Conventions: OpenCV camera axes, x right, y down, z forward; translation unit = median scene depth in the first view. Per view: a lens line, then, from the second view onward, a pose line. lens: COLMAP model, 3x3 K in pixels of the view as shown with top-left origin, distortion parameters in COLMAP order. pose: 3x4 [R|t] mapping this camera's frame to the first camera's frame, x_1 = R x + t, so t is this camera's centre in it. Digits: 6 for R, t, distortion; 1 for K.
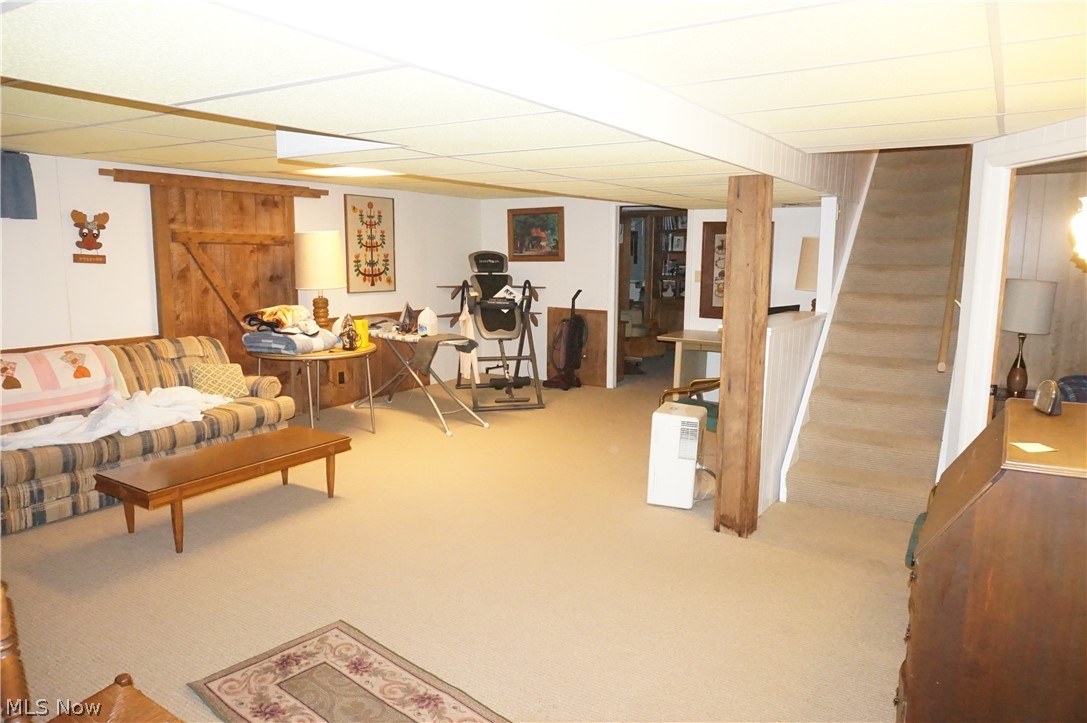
lens RADIAL K [[753.9, 0, 542.9], [0, 753.9, 362.1], [0, 0, 1]] dist [0.028887, 0.004657]
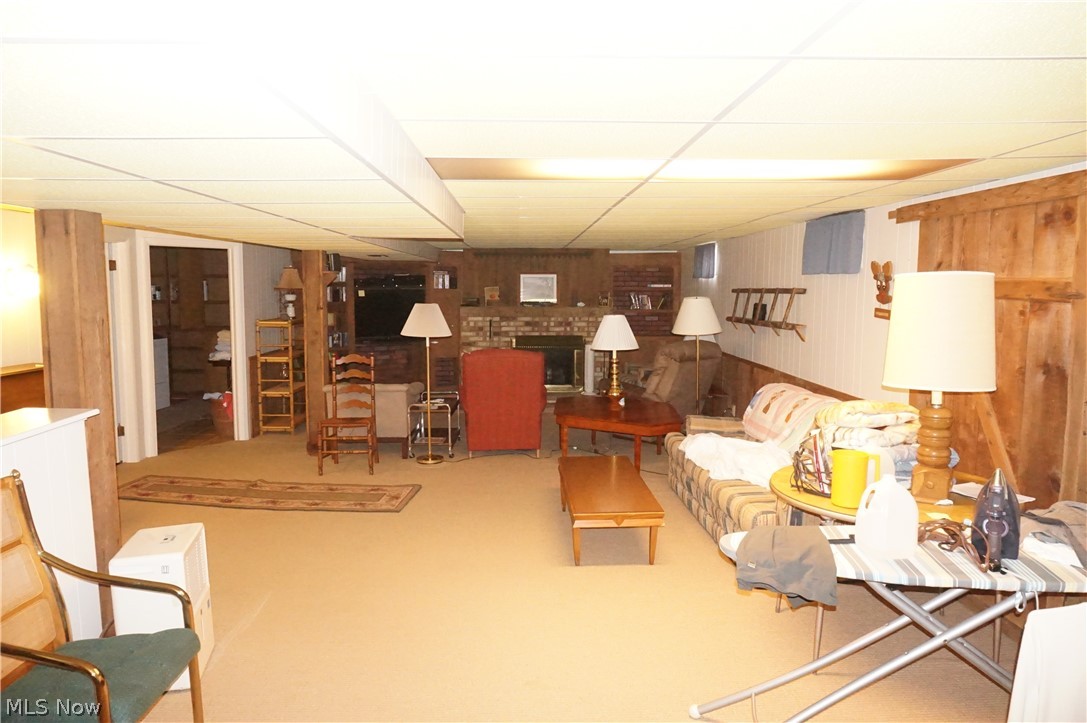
lens RADIAL K [[753.9, 0, 540.5], [0, 753.9, 362.2], [0, 0, 1]] dist [0.028887, 0.004657]
pose [[-0.838058, 0.051212, -0.543173, 0.197316], [-0.084571, 0.971357, 0.222067, -0.208650], [0.538987, 0.232042, -0.809722, 1.295910]]
